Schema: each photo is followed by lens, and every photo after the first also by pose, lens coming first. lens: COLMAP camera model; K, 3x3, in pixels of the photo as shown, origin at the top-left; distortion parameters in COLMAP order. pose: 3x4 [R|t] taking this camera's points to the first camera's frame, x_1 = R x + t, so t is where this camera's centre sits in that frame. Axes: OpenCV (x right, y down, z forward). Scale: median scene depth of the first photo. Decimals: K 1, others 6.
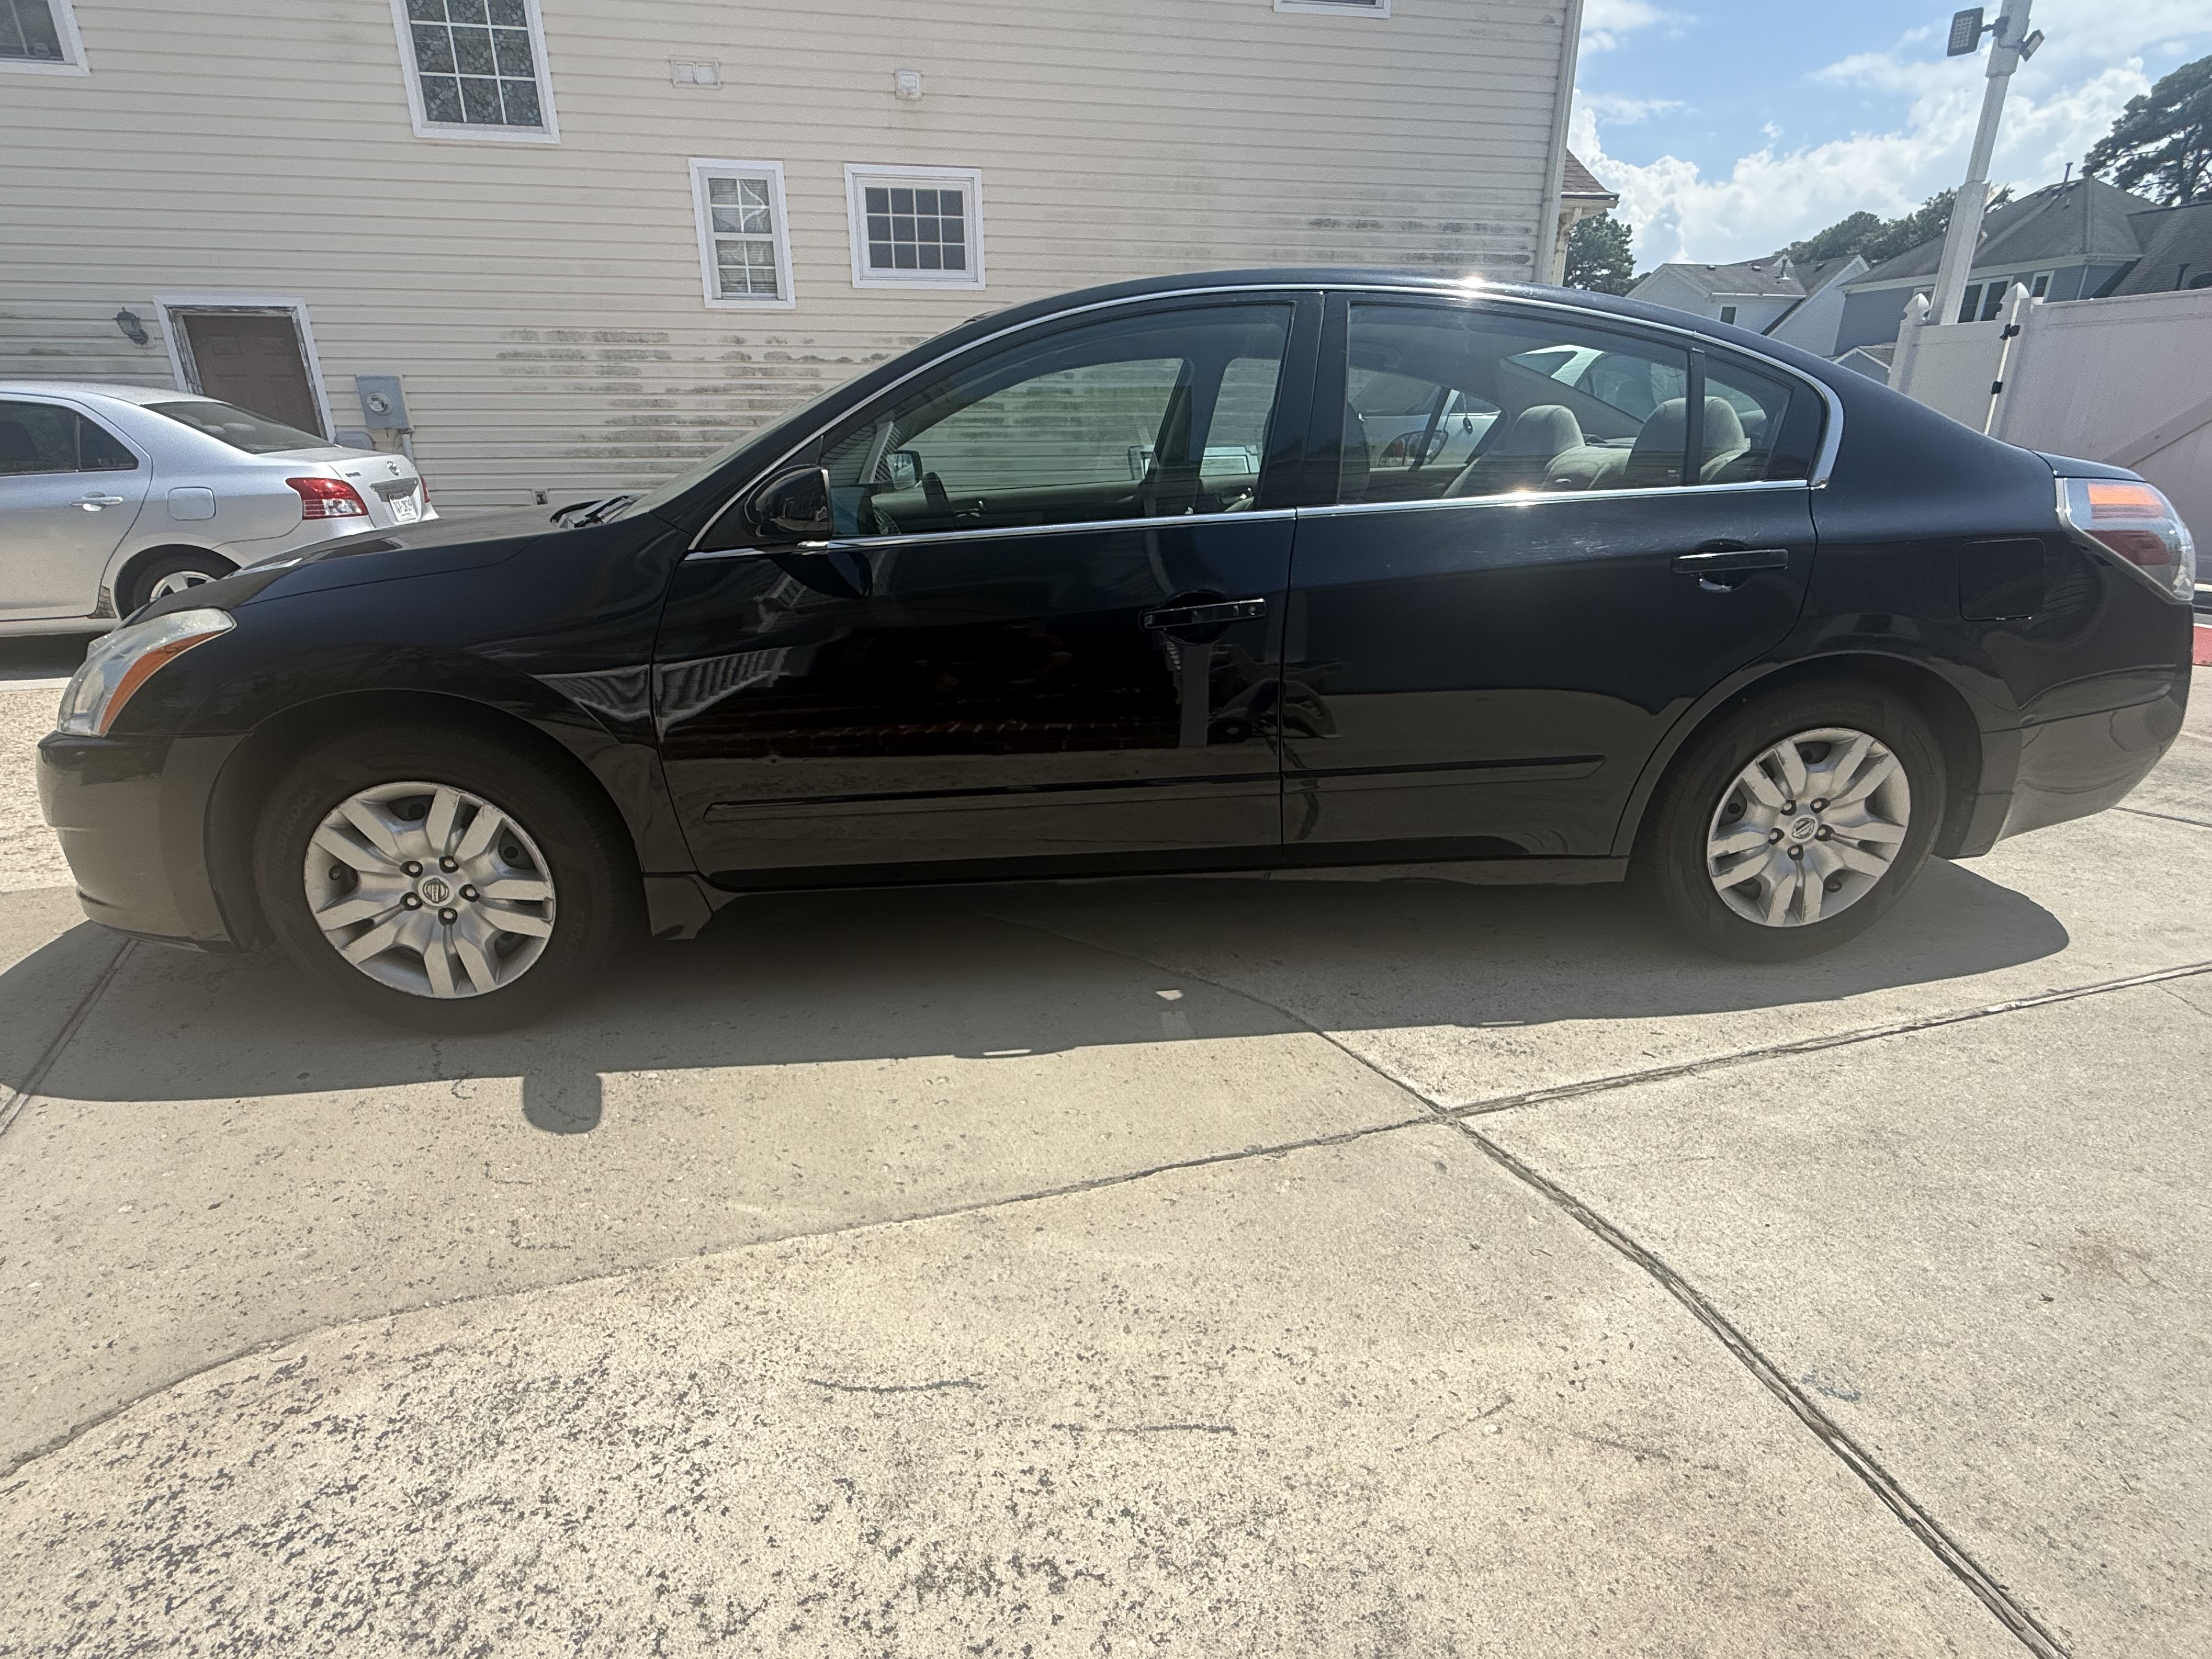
lens RADIAL K [[1106.9, 0, 1100.9], [0, 1106.9, 822.4], [0, 0, 1]] dist [0.000687, -0.001732]
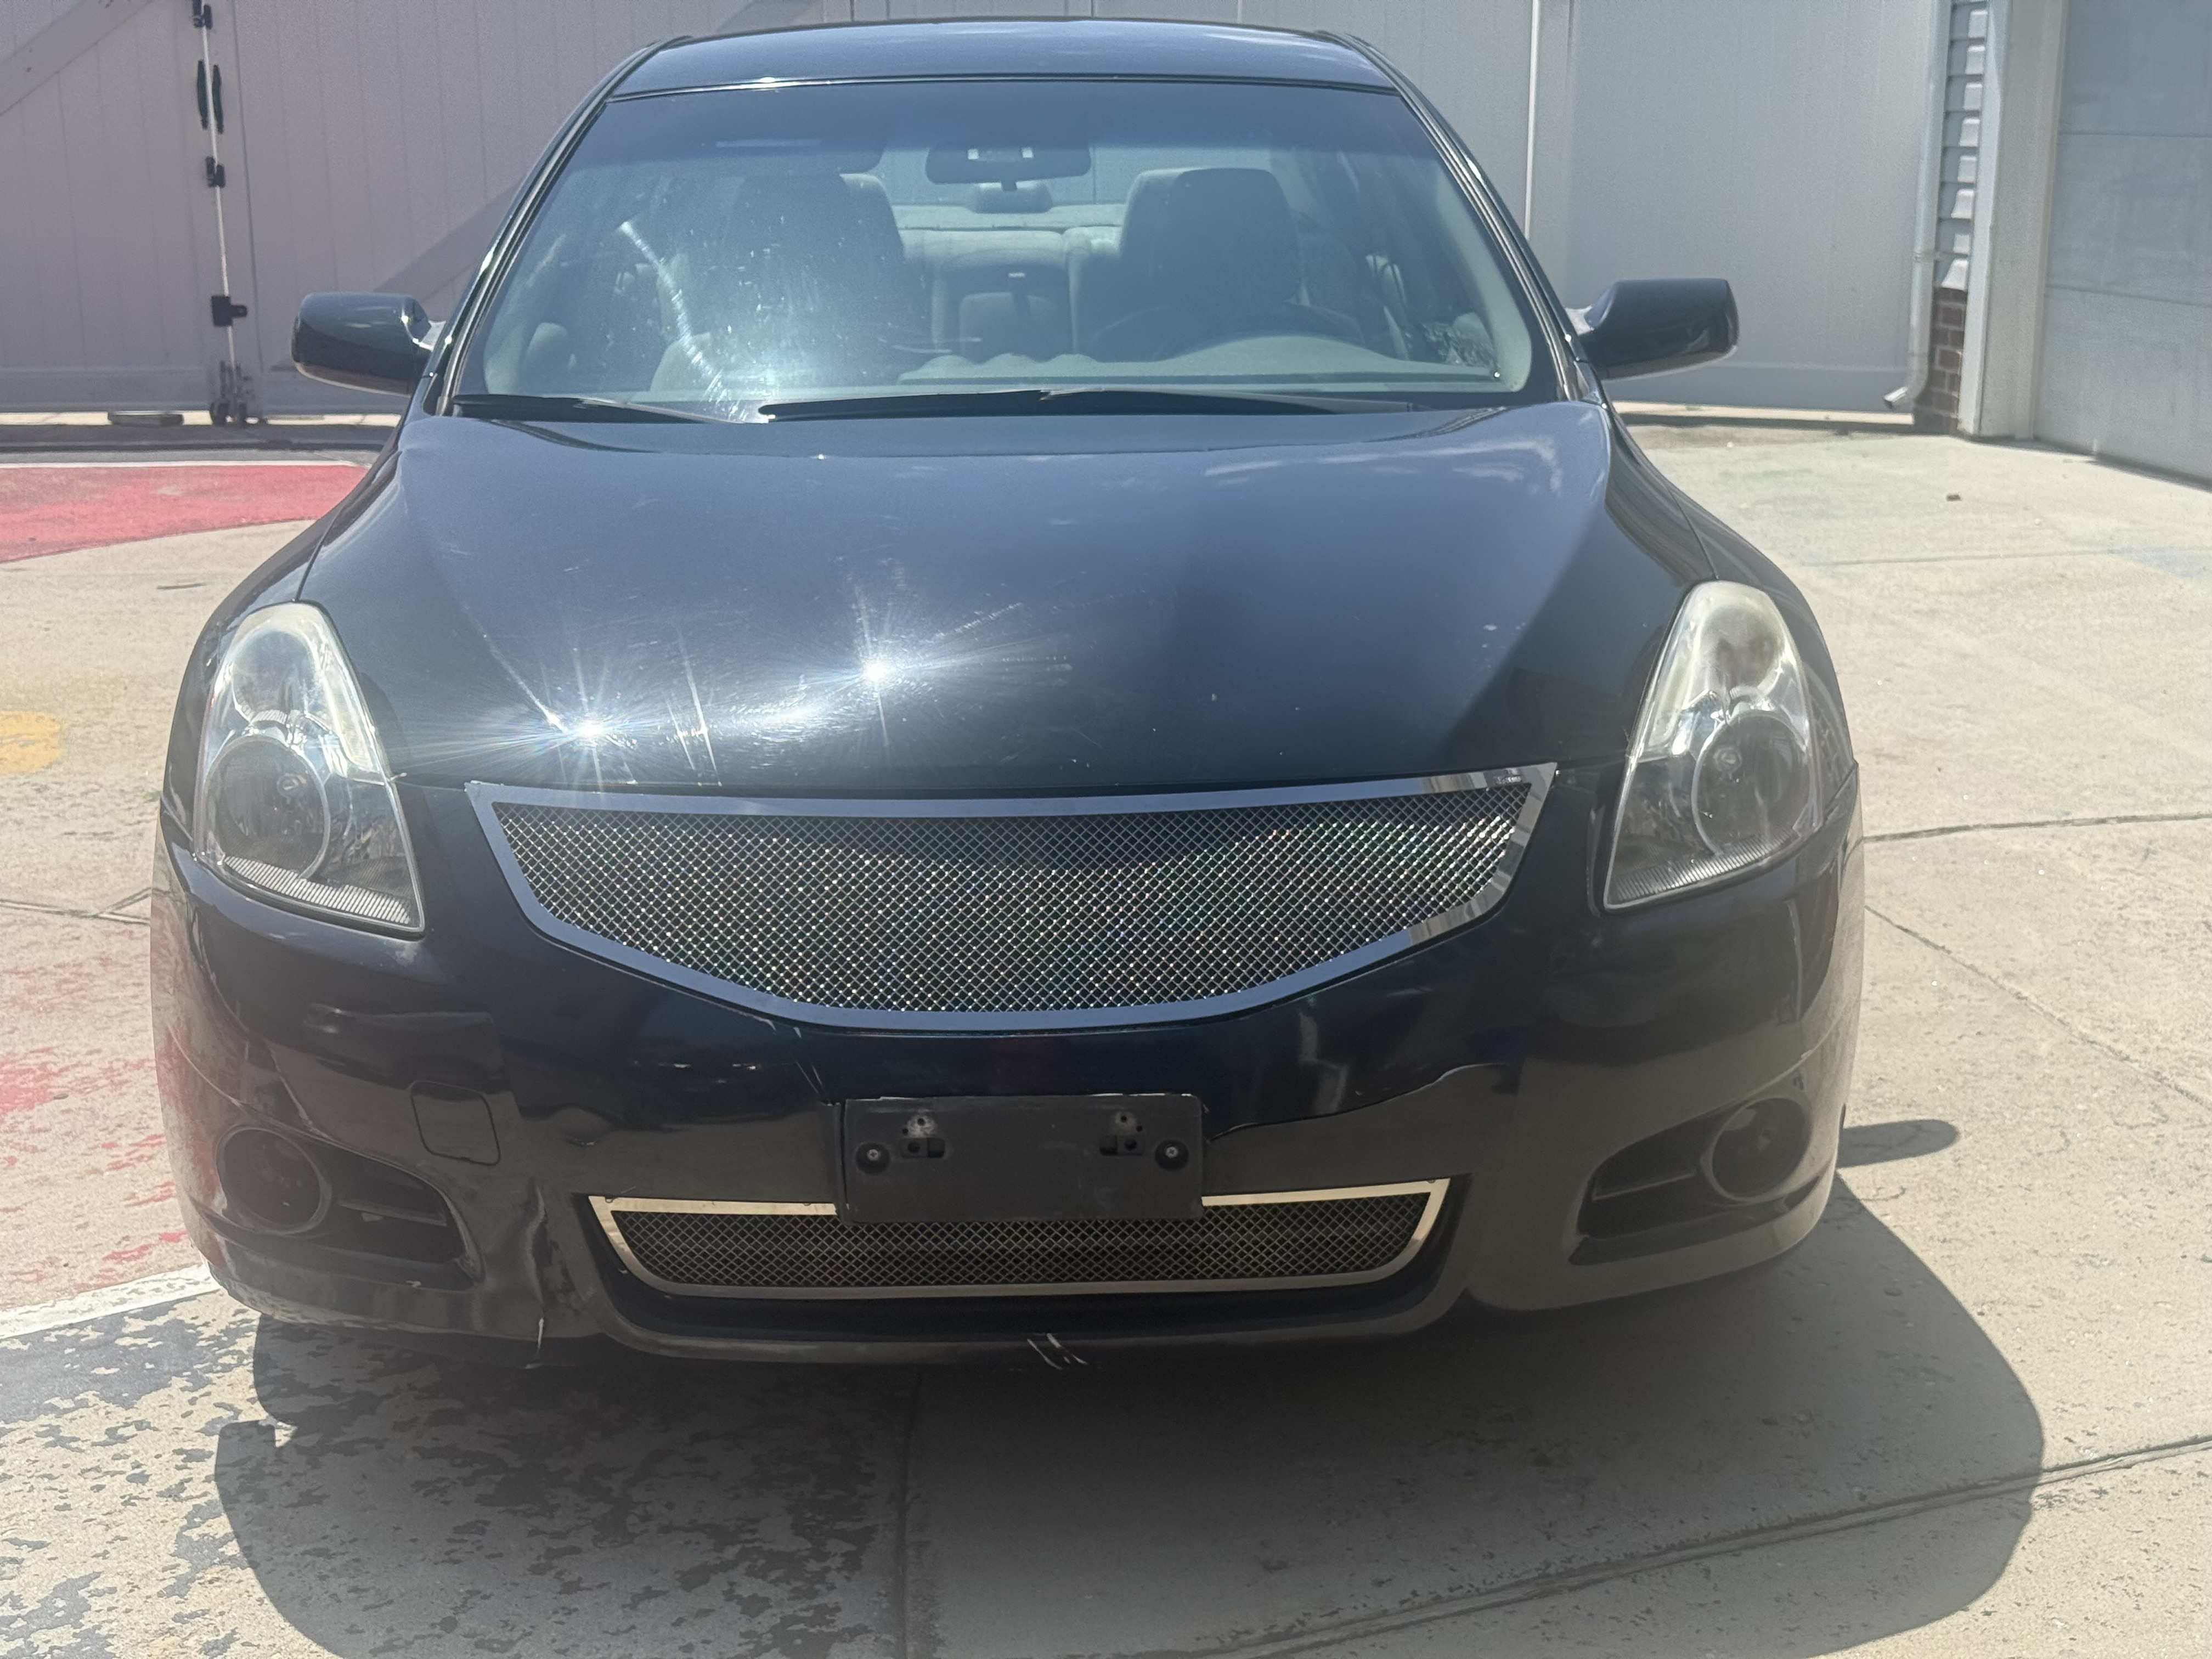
lens RADIAL K [[3083.5, 0, 1089.9], [0, 3083.5, 829.8], [0, 0, 1]] dist [0.118106, 0.000000]
pose [[0.069167, -0.223121, 0.972334, -2.007333], [0.341902, 0.920941, 0.187006, -0.402201], [-0.937187, 0.319508, 0.139984, 0.933441]]
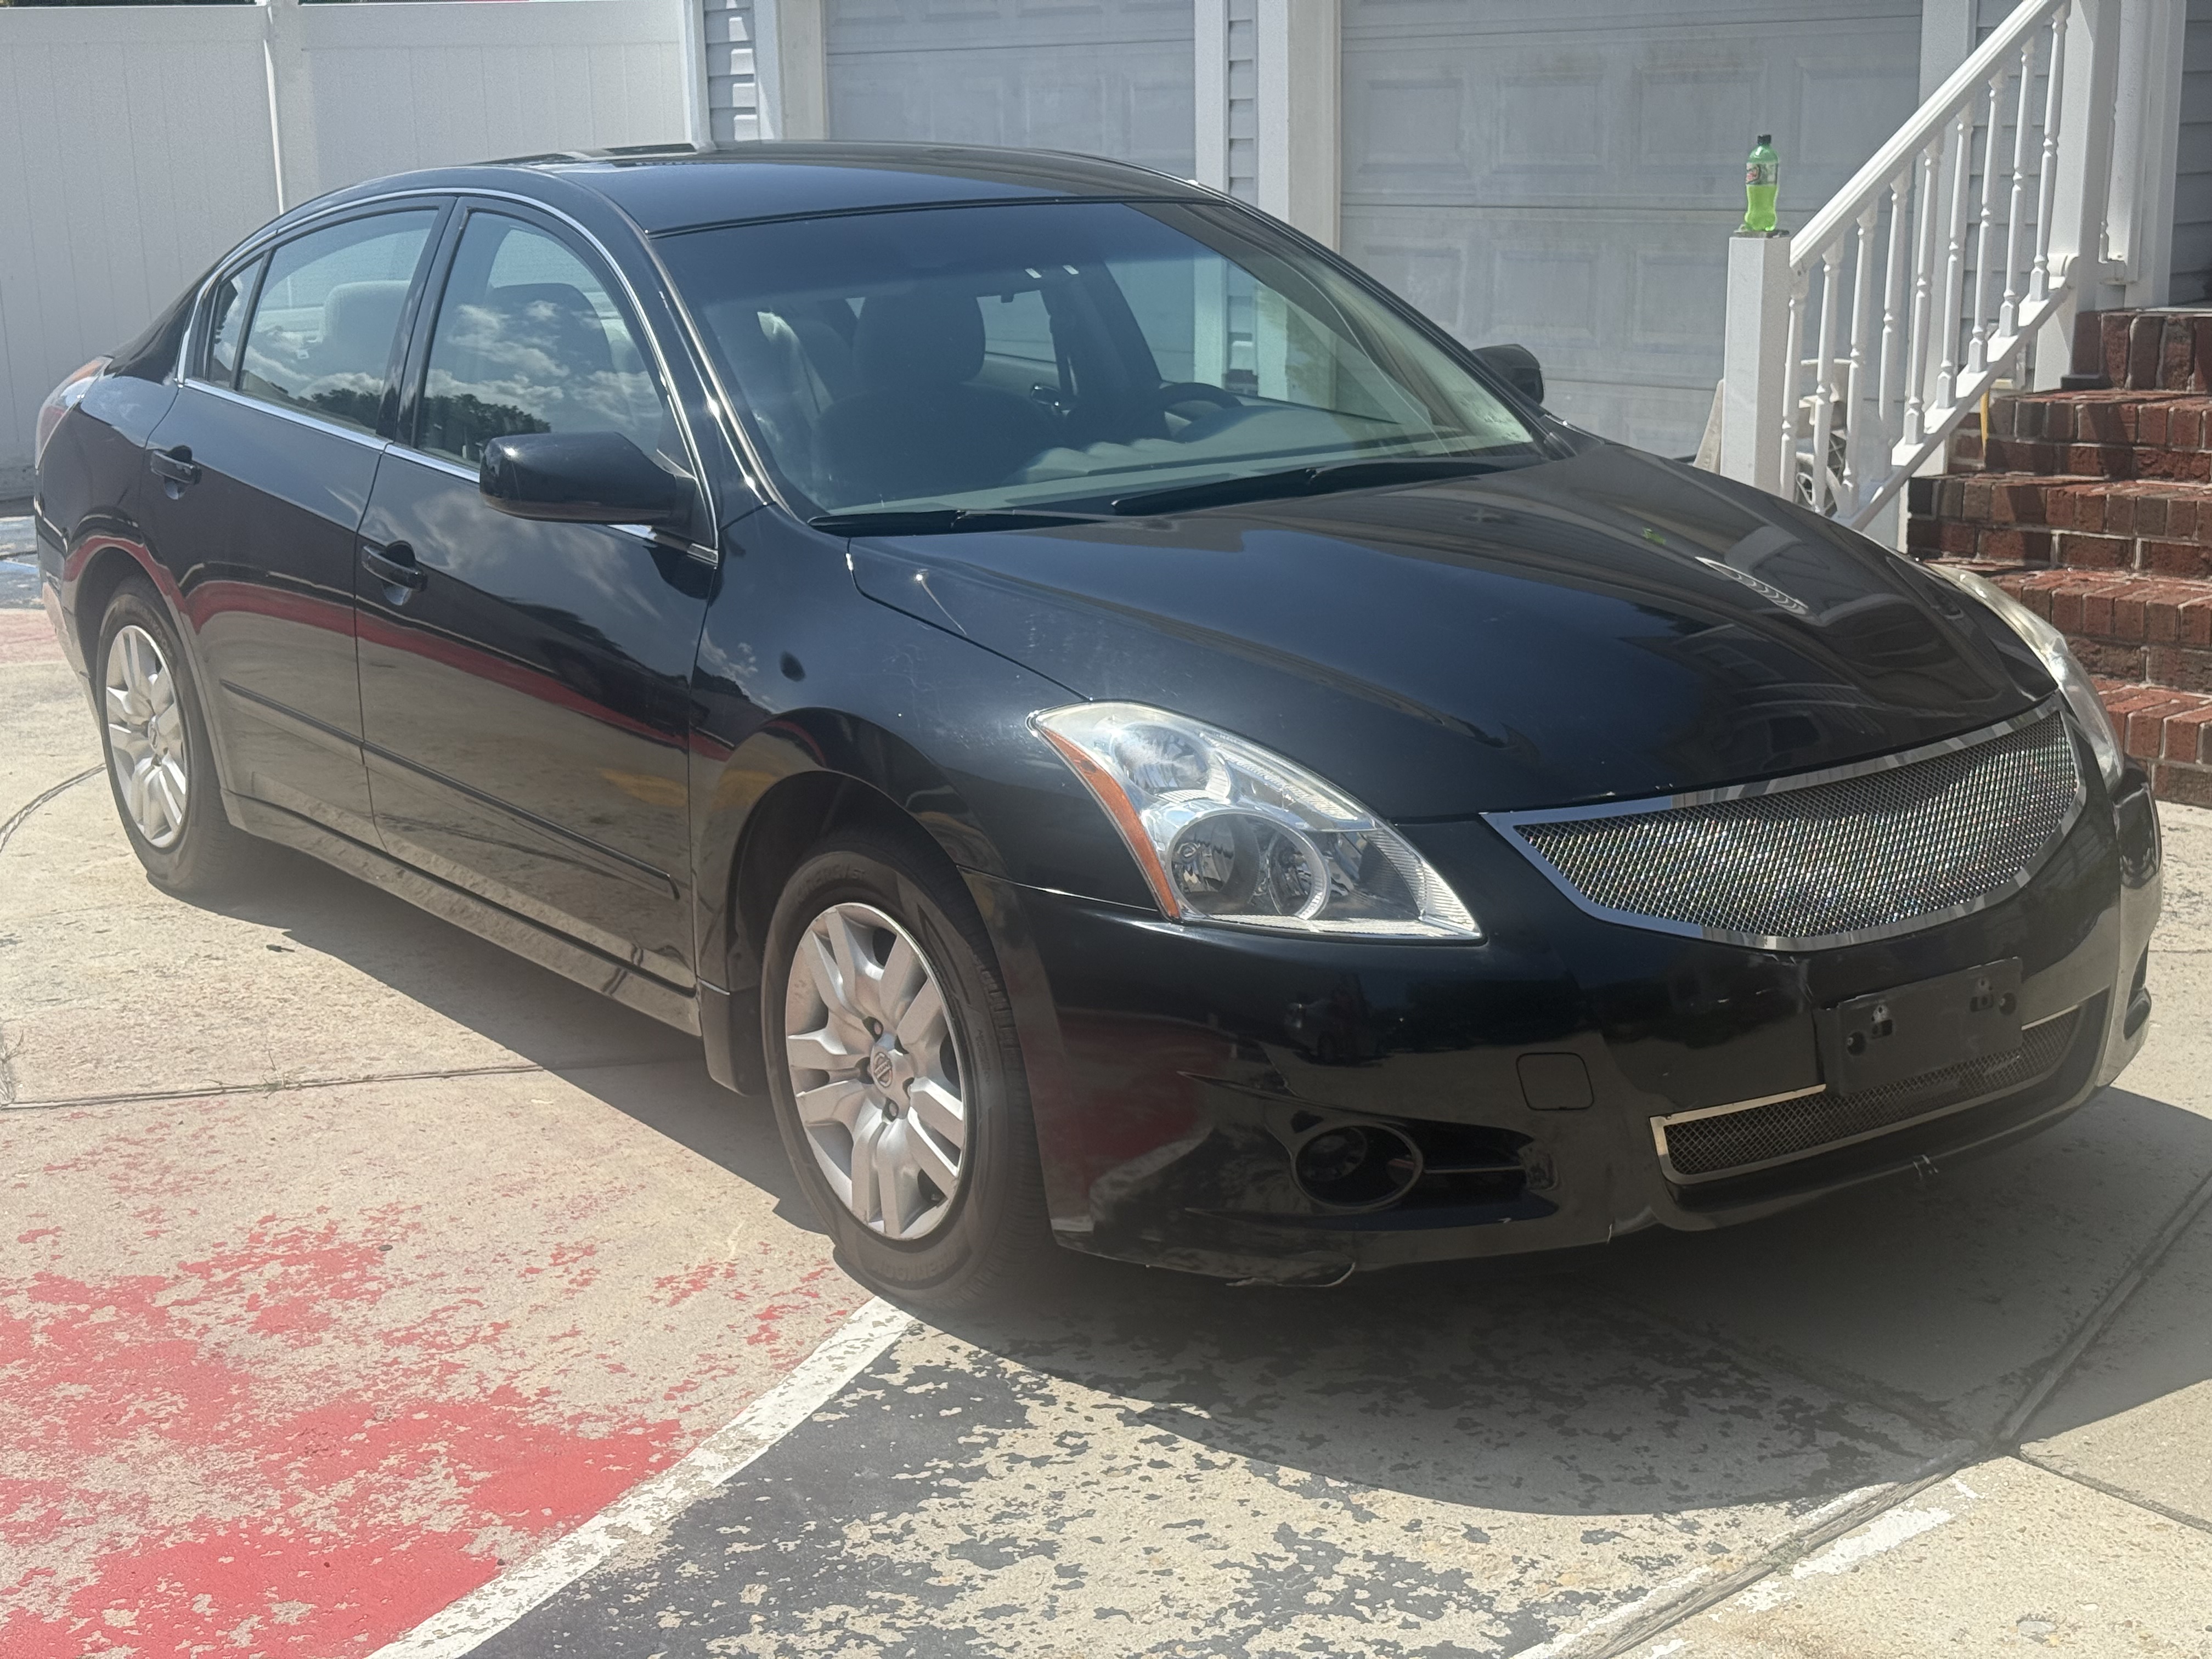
lens RADIAL K [[3083.5, 0, 1094.1], [0, 3083.5, 825.1], [0, 0, 1]] dist [0.118106, 0.000000]
pose [[-0.498781, -0.182228, 0.847355, -2.016546], [0.315545, 0.872377, 0.373349, -0.872209], [-0.807248, 0.453598, -0.377625, 2.006633]]
